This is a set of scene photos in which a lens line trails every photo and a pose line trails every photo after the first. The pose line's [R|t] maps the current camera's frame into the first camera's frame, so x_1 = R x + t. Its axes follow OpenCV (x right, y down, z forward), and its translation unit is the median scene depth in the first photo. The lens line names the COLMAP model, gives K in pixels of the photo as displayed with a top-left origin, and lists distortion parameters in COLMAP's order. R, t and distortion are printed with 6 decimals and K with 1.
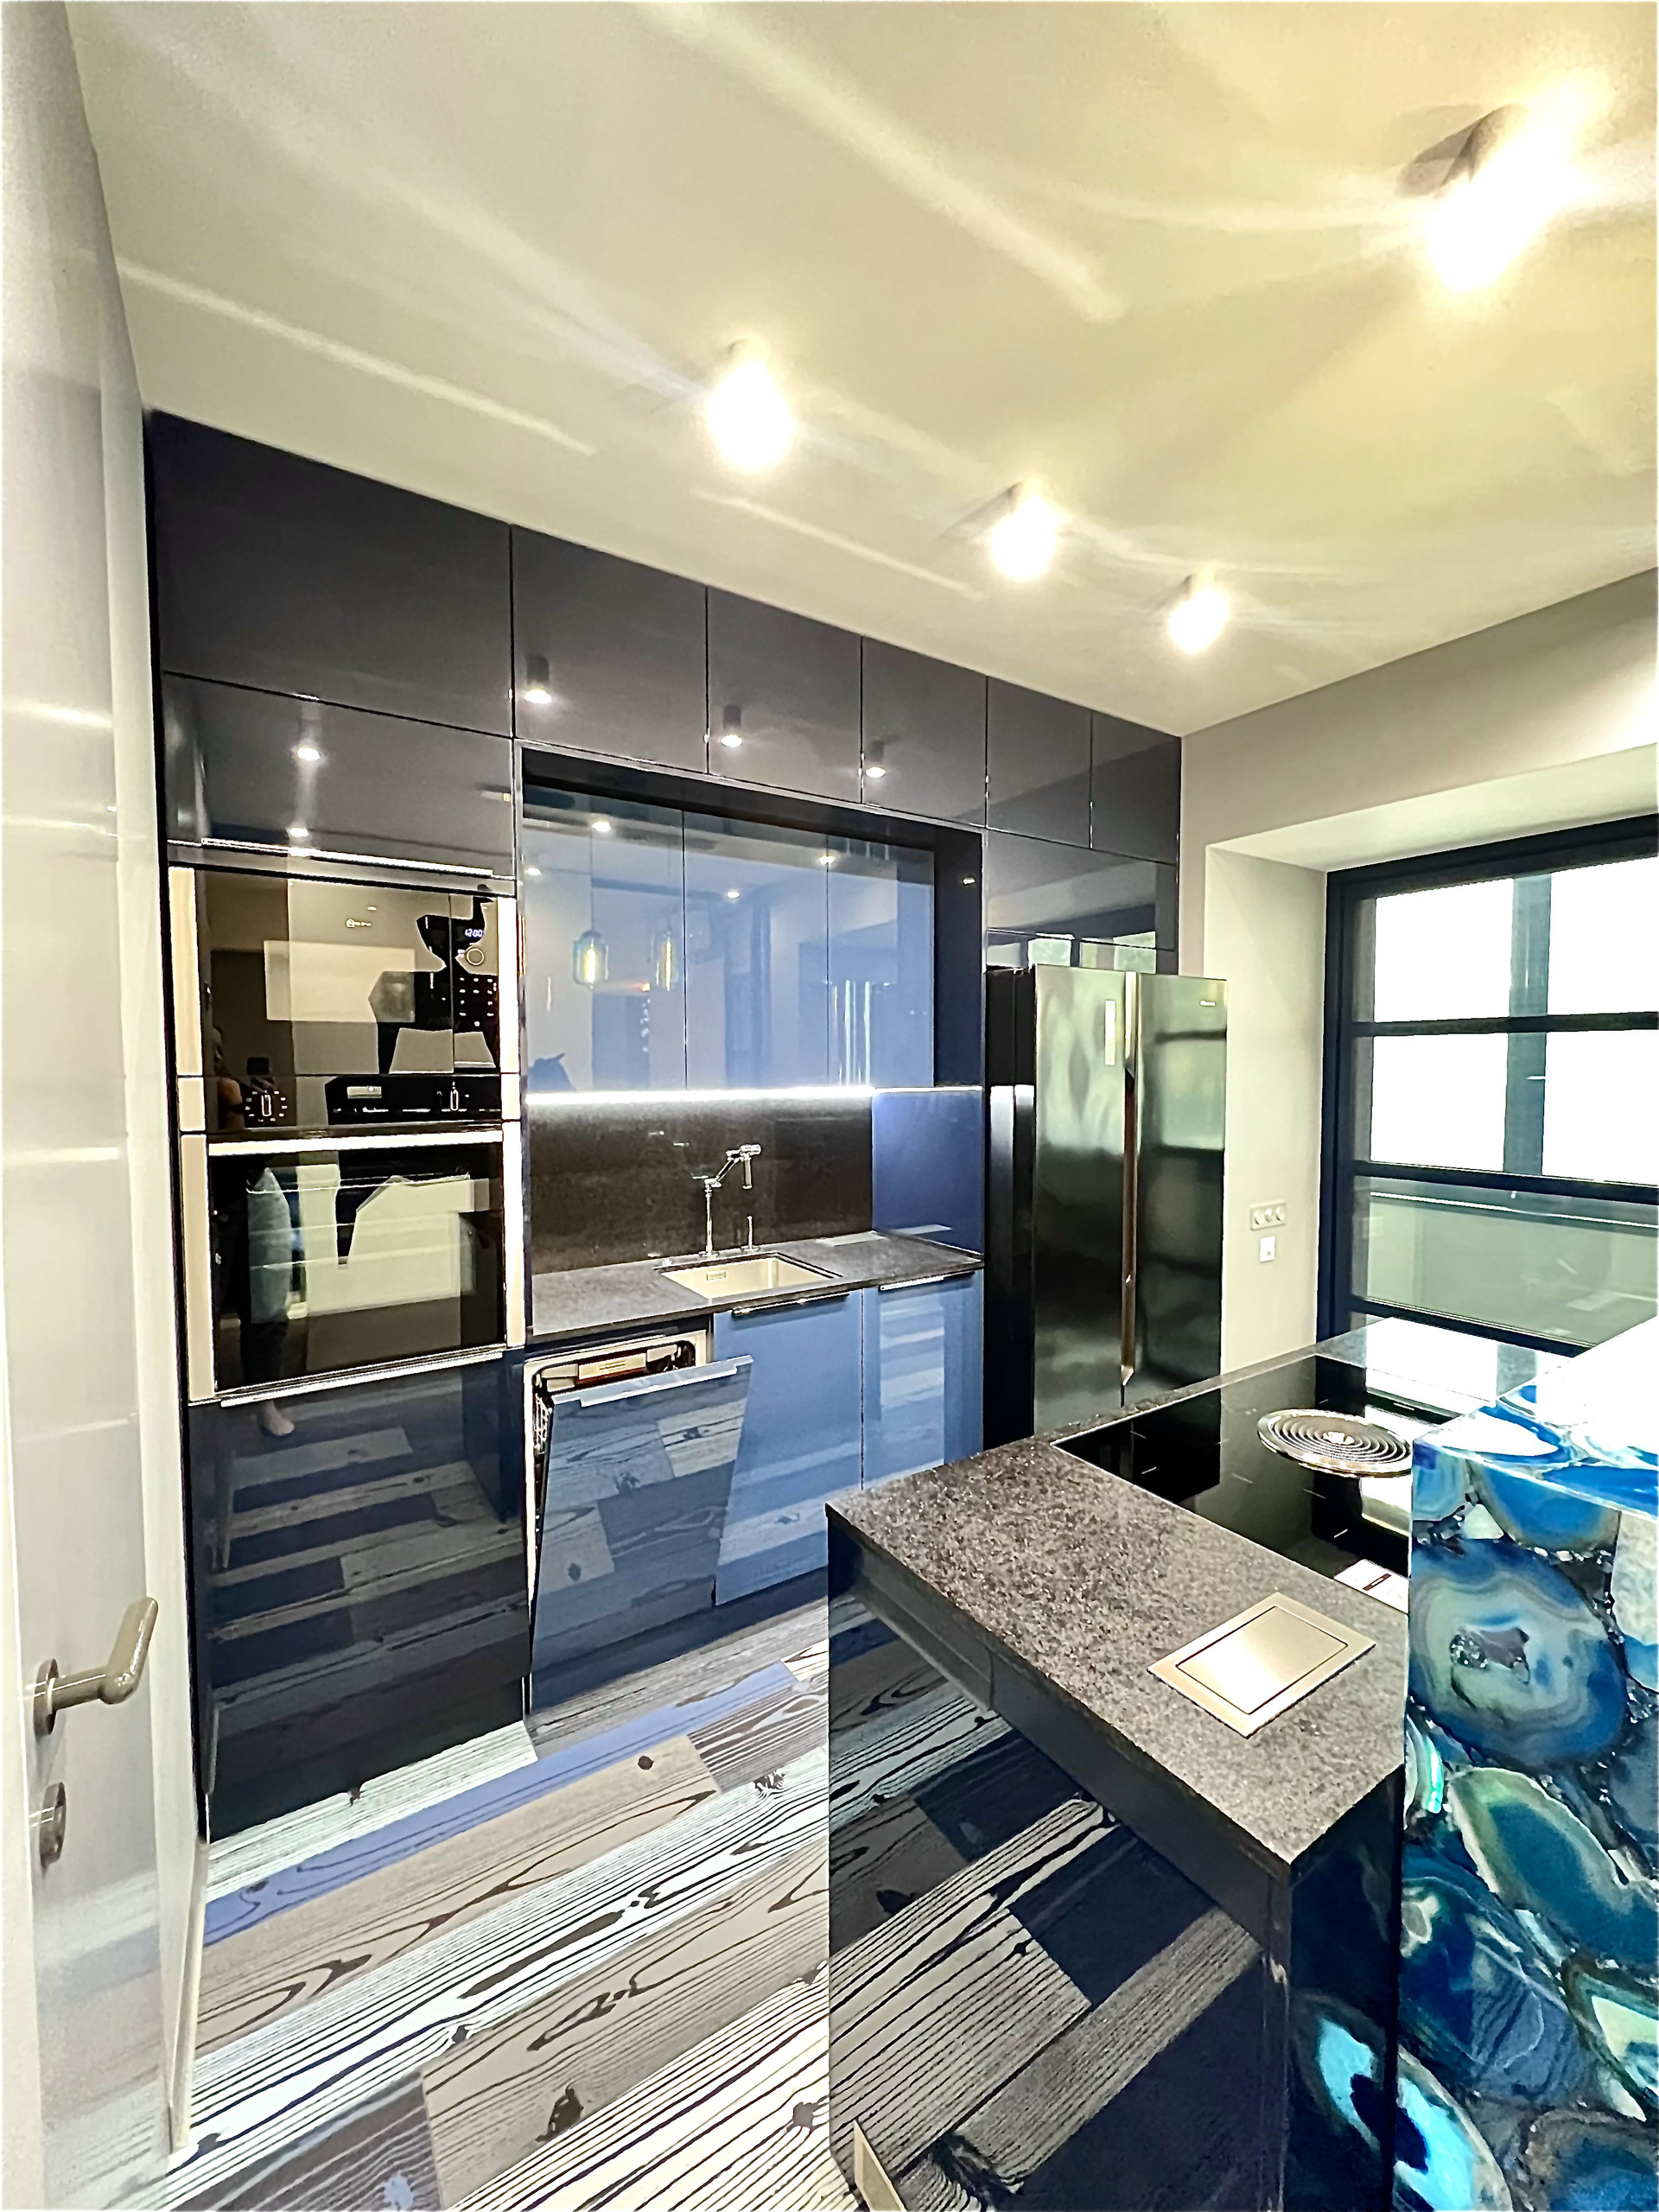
lens RADIAL K [[890.1, 0, 835.4], [0, 890.1, 1096.3], [0, 0, 1]] dist [-0.000732, -0.000048]
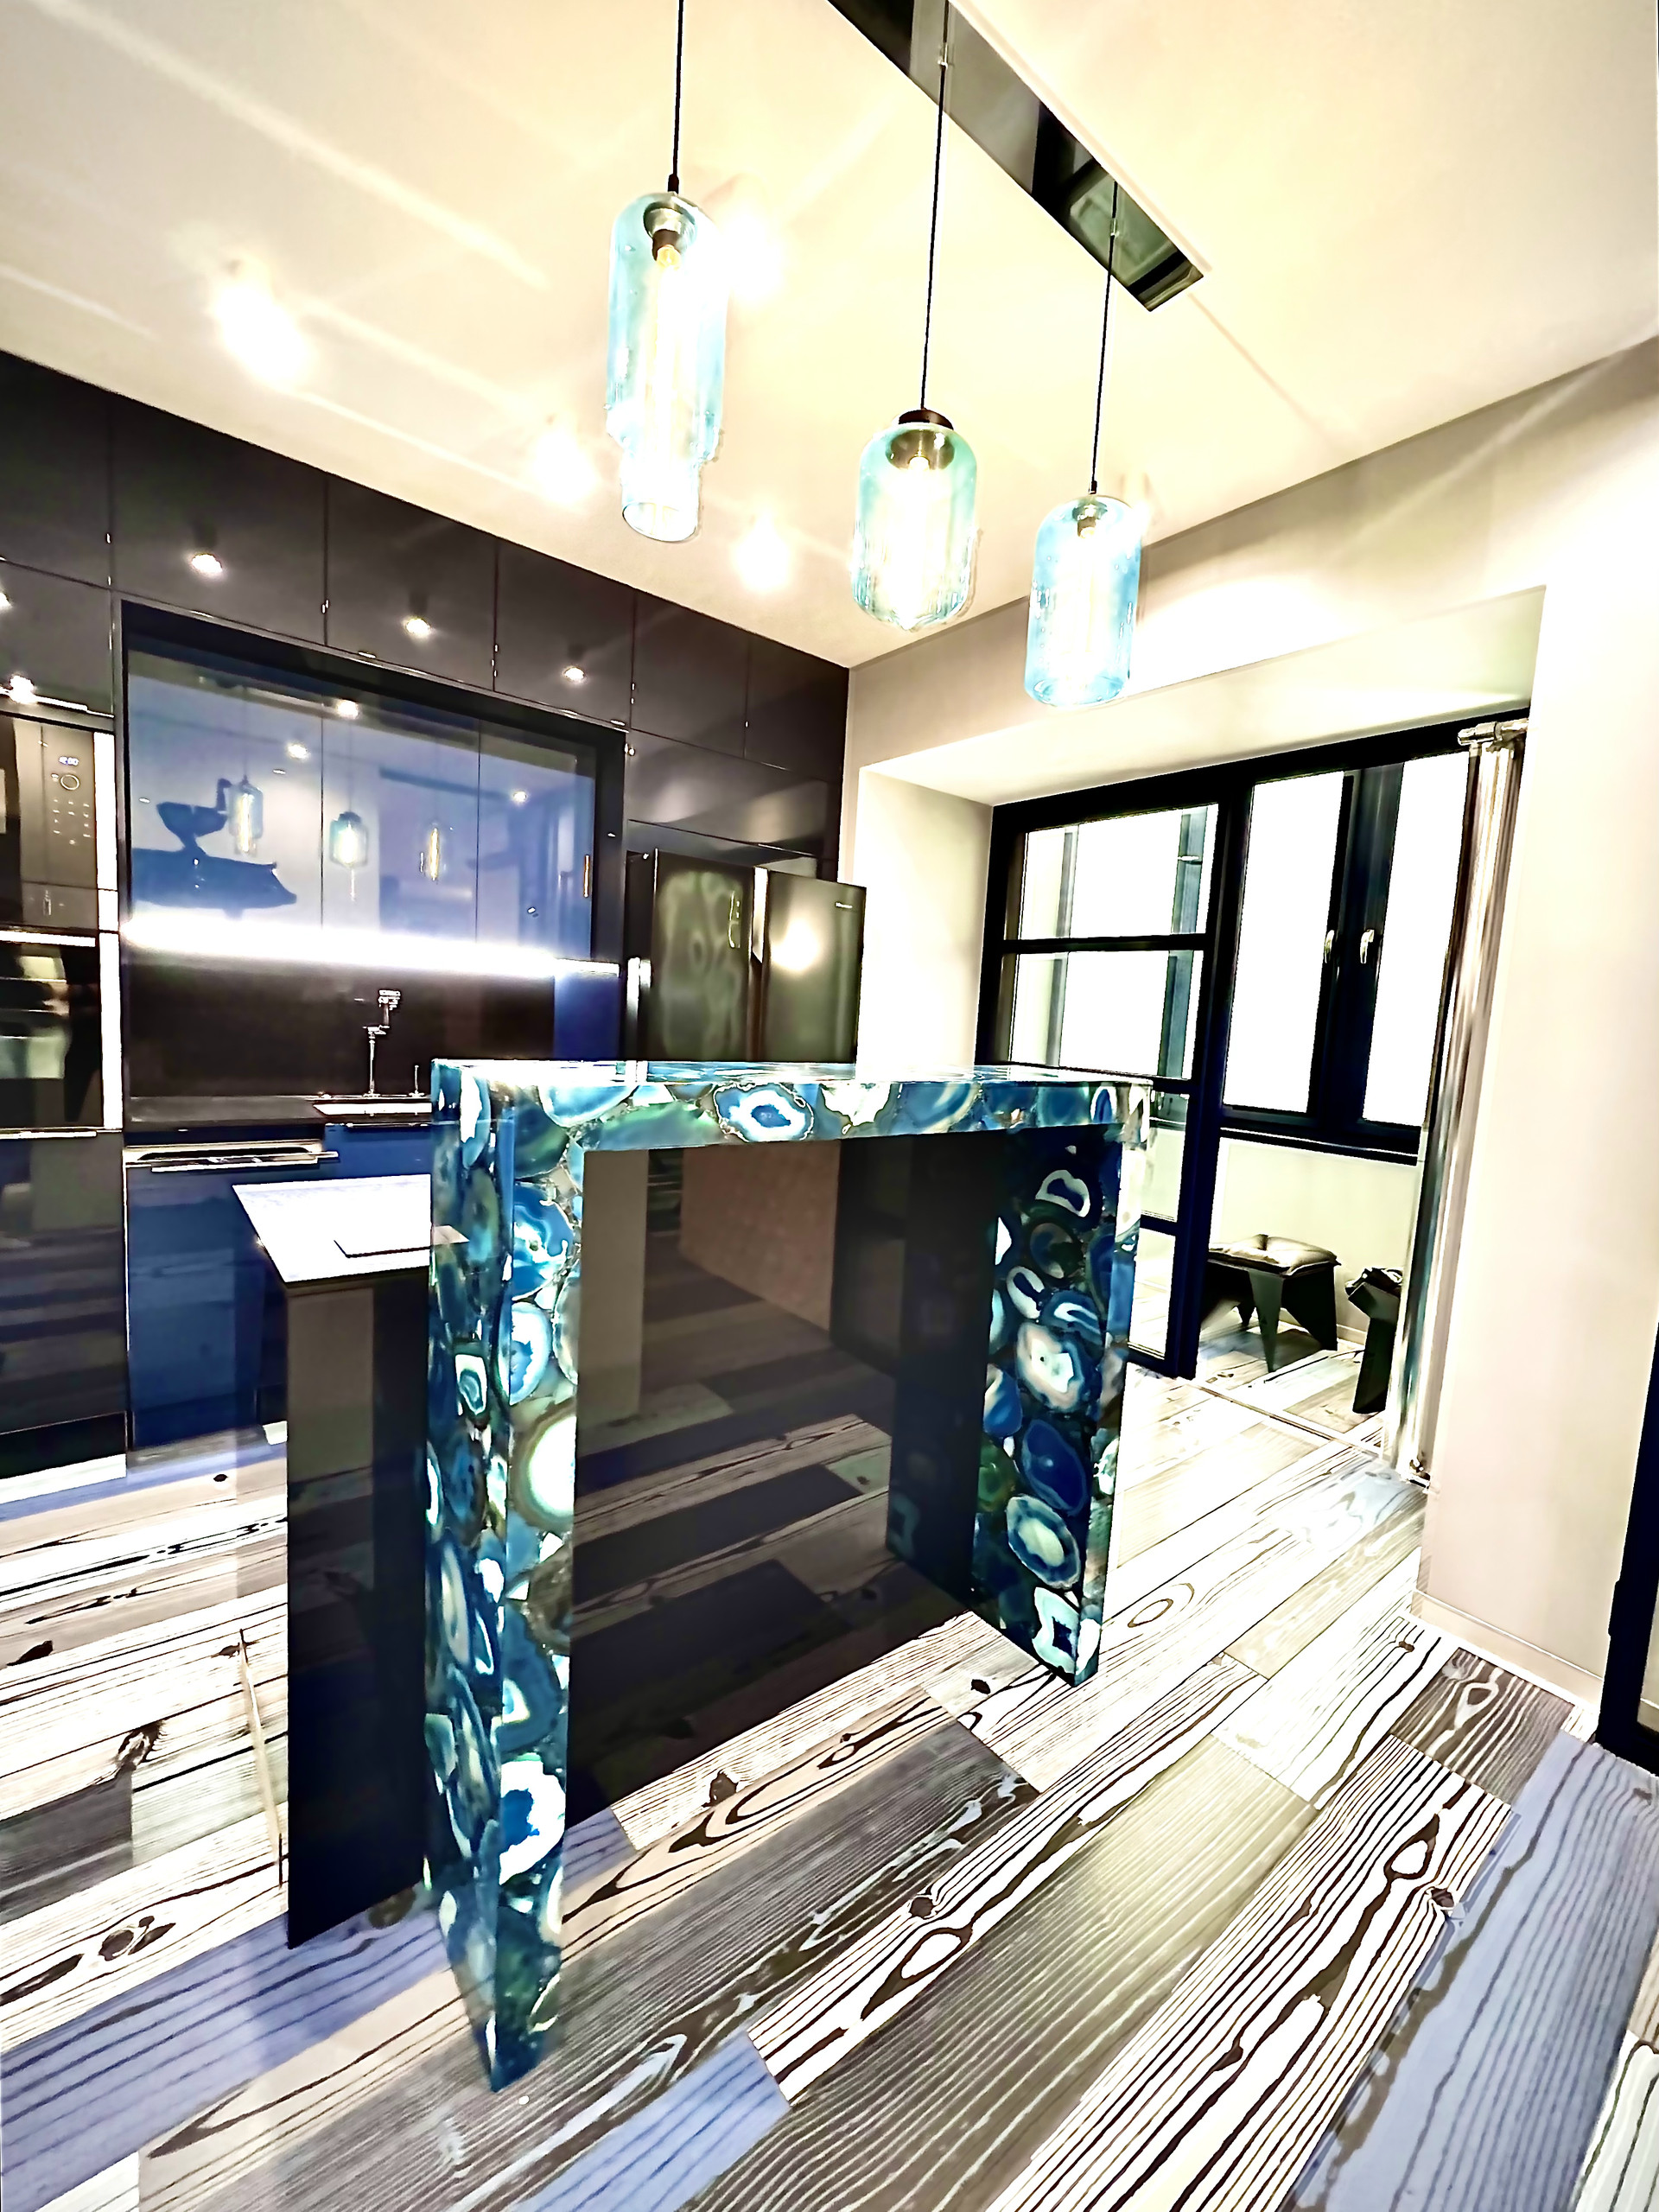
lens RADIAL K [[890.1, 0, 837.4], [0, 890.1, 1097.9], [0, 0, 1]] dist [-0.000732, -0.000048]
pose [[0.993605, 0.051335, 0.100571, 0.287067], [-0.057027, 0.996880, 0.054564, 0.076468], [-0.097456, -0.059950, 0.993433, -0.150189]]
